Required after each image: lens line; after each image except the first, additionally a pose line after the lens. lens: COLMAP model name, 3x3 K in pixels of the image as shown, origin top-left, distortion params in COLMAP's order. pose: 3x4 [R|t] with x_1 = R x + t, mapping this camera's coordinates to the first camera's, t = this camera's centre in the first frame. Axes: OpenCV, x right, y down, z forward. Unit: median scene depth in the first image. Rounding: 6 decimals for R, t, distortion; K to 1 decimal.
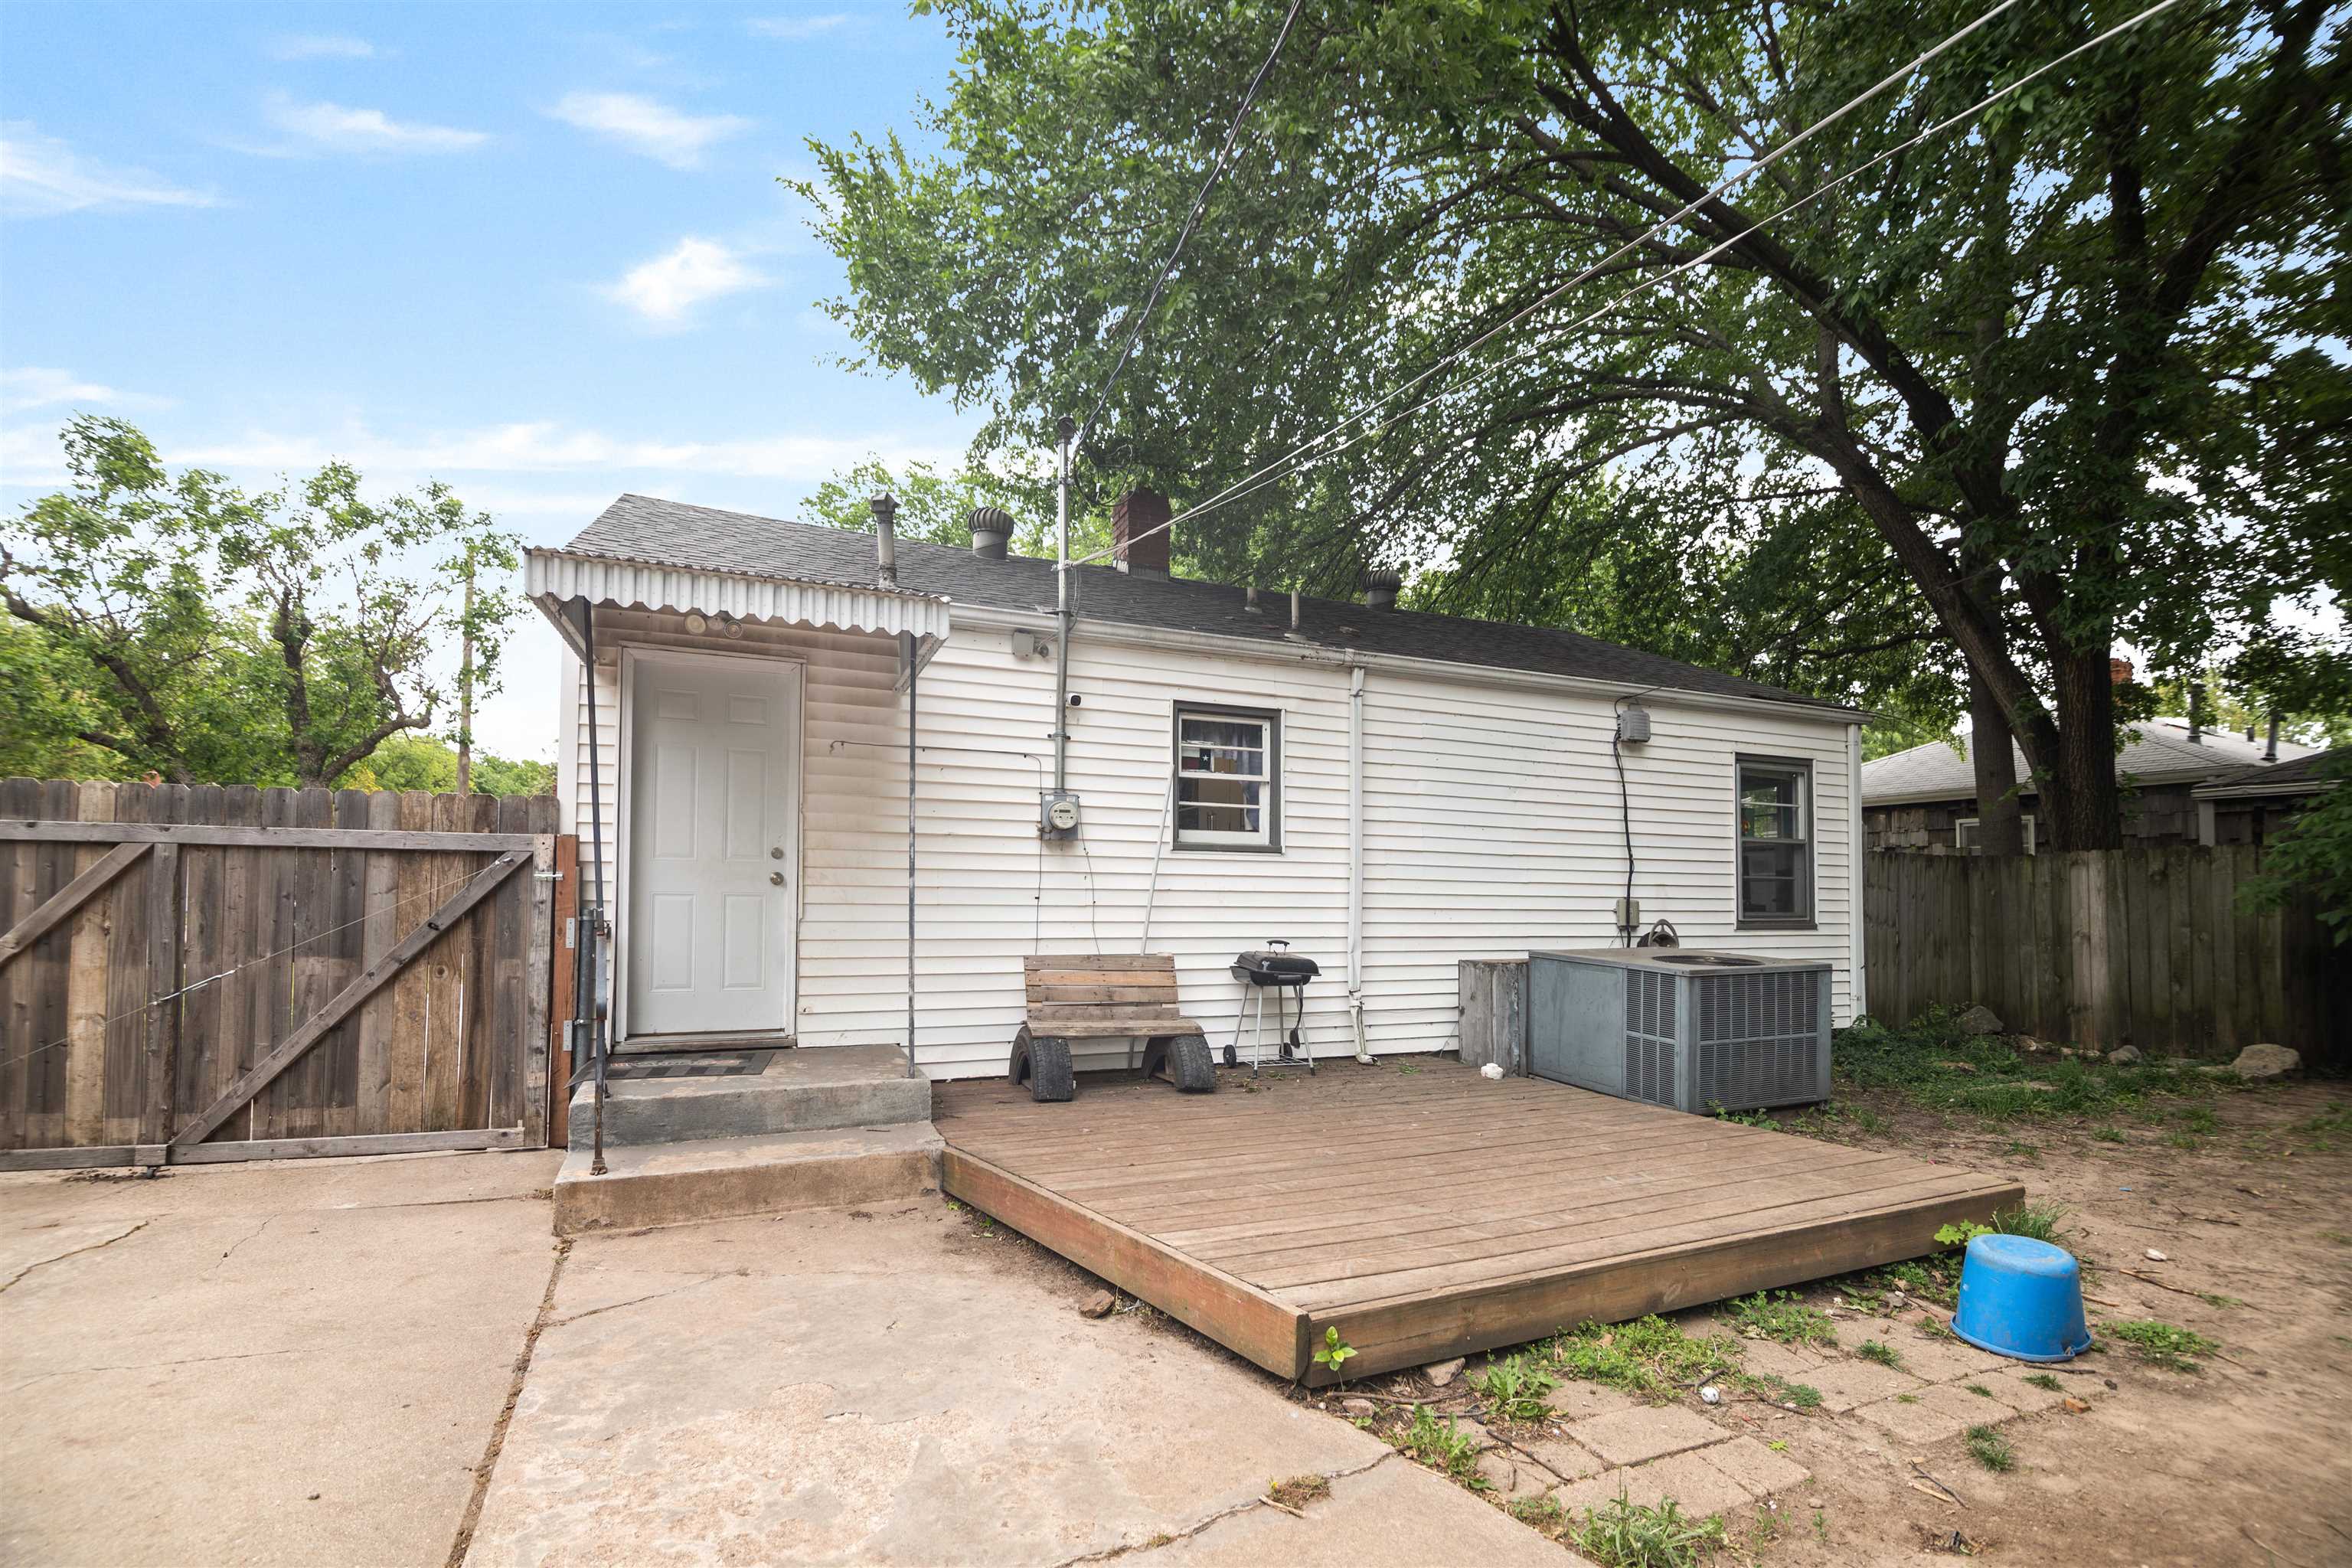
lens RADIAL K [[1040.3, 0, 1176.0], [0, 1040.3, 784.0], [0, 0, 1]] dist [-0.000298, -0.000048]
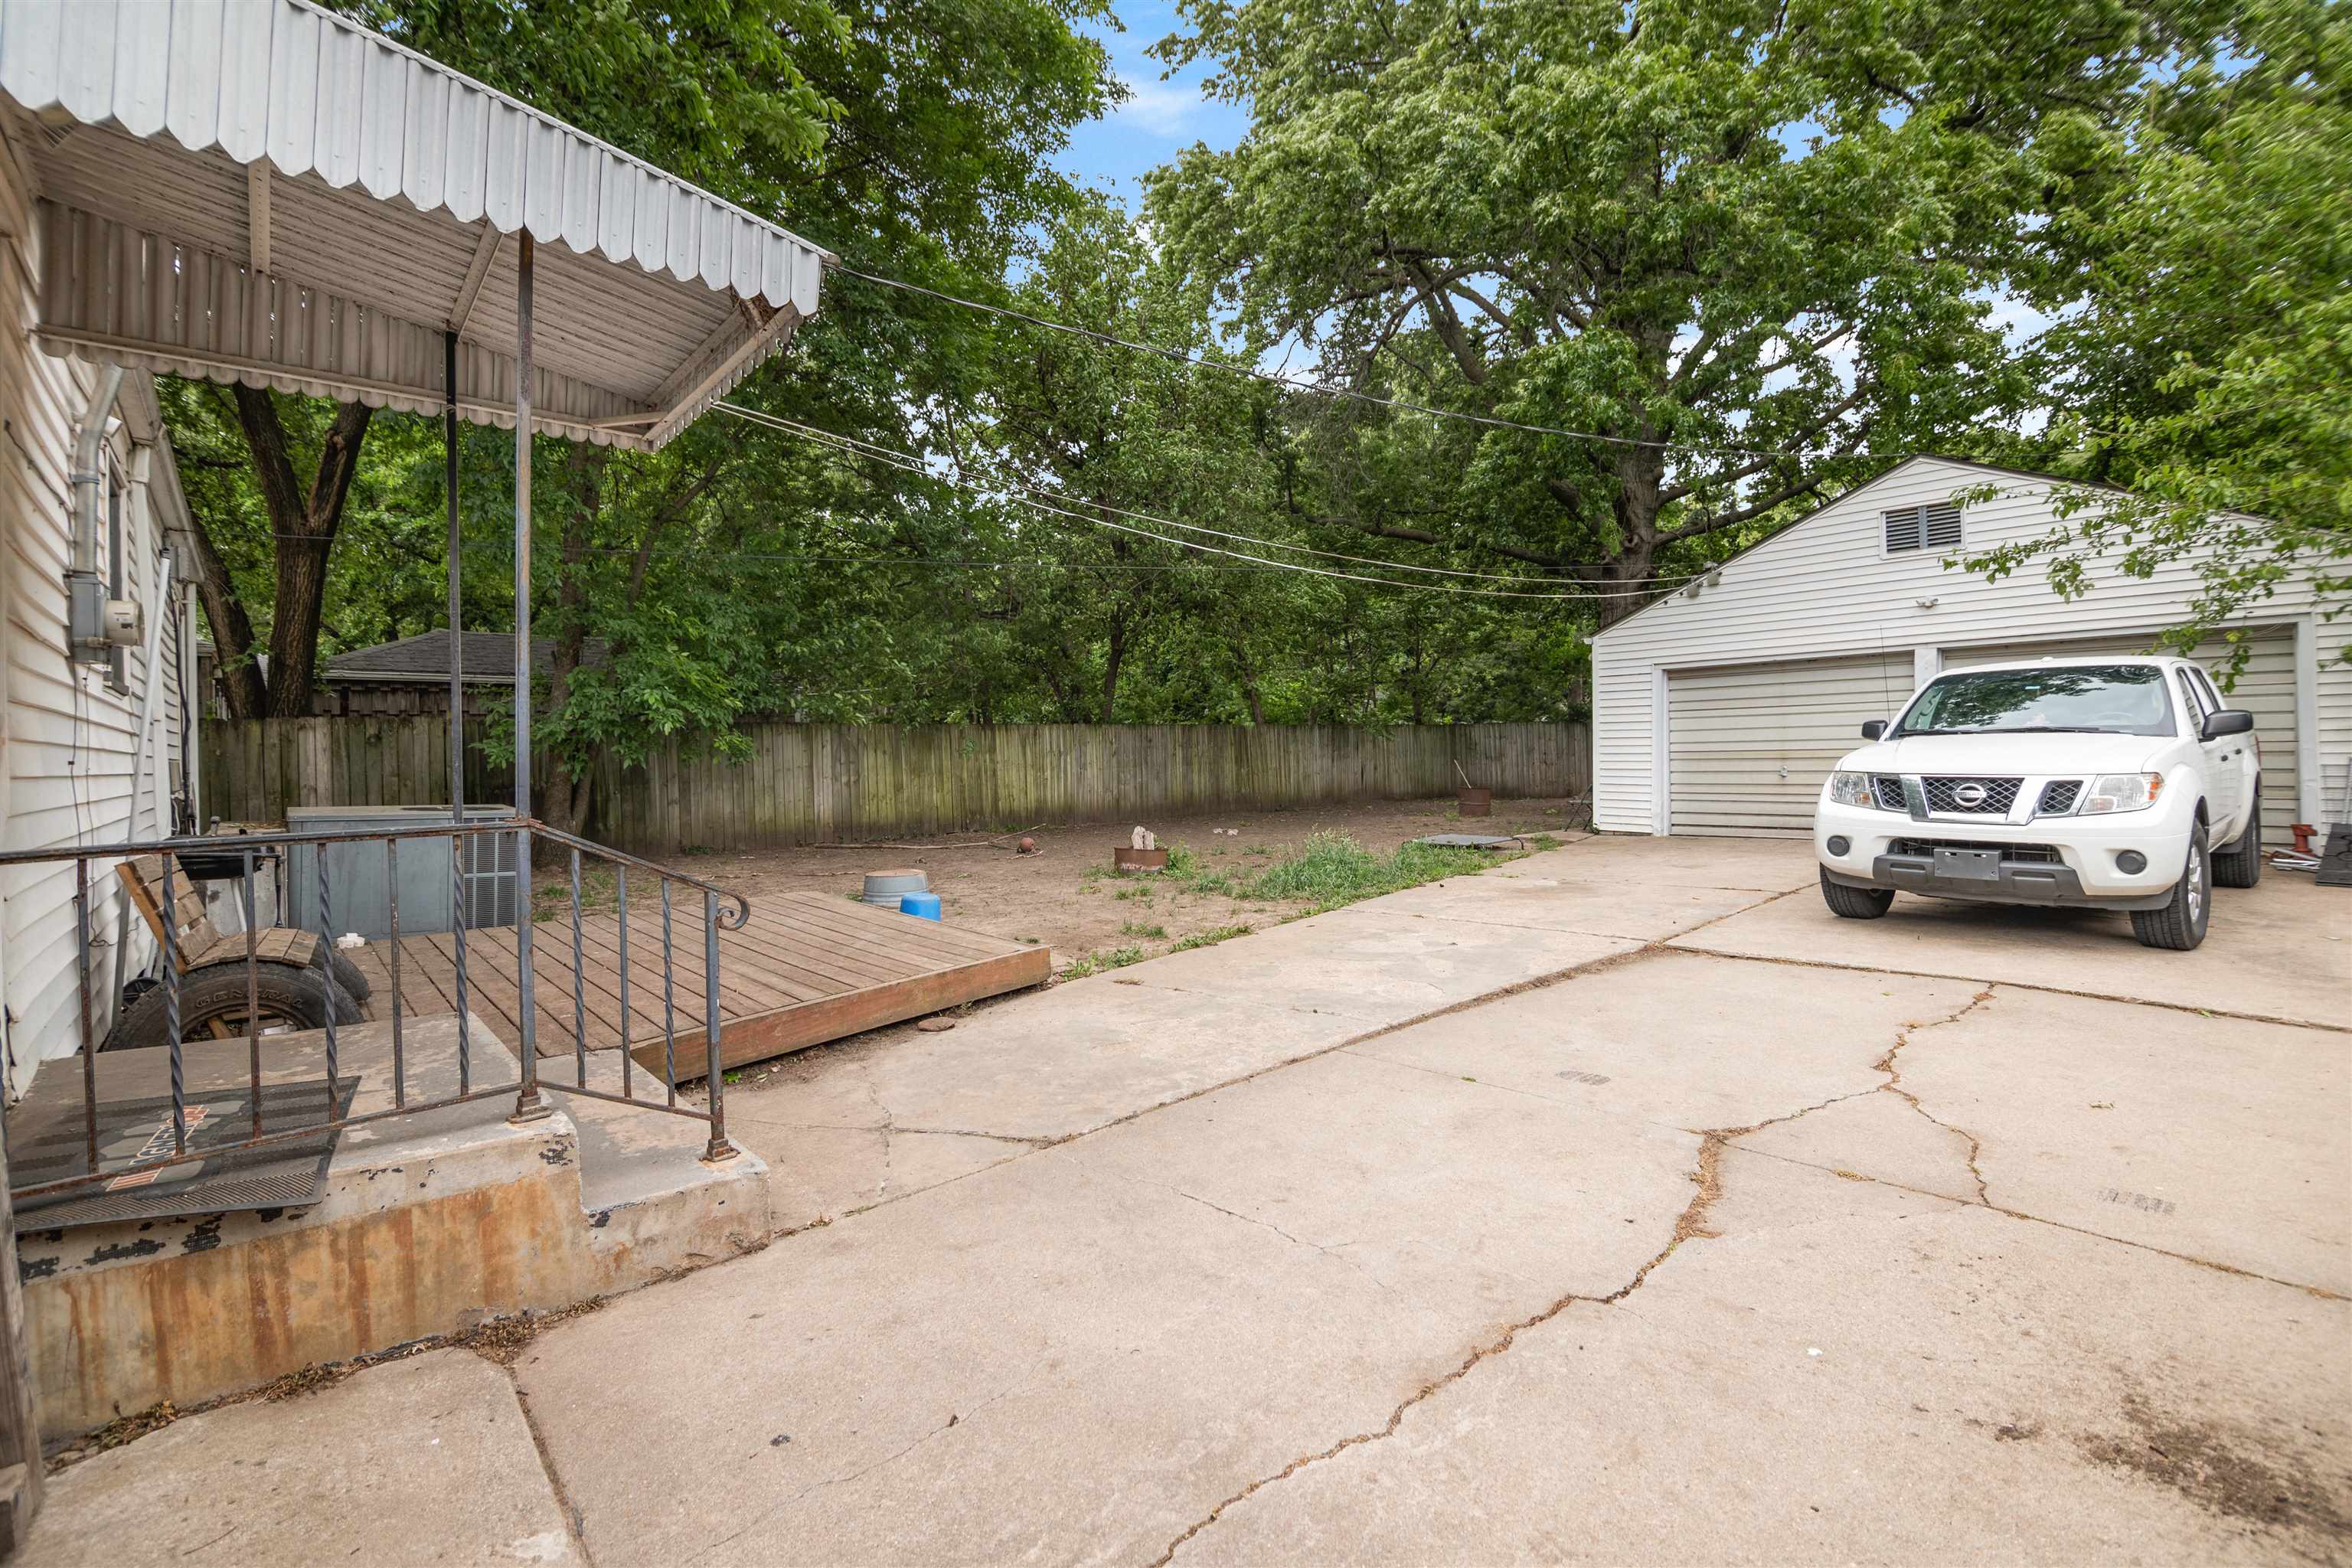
lens RADIAL K [[1040.3, 0, 1176.0], [0, 1040.3, 784.0], [0, 0, 1]] dist [-0.000298, -0.000048]
pose [[-0.306302, -0.033682, 0.951338, -1.045708], [-0.085007, 0.996349, 0.007906, 0.086901], [-0.948131, -0.078449, -0.308047, 0.784837]]
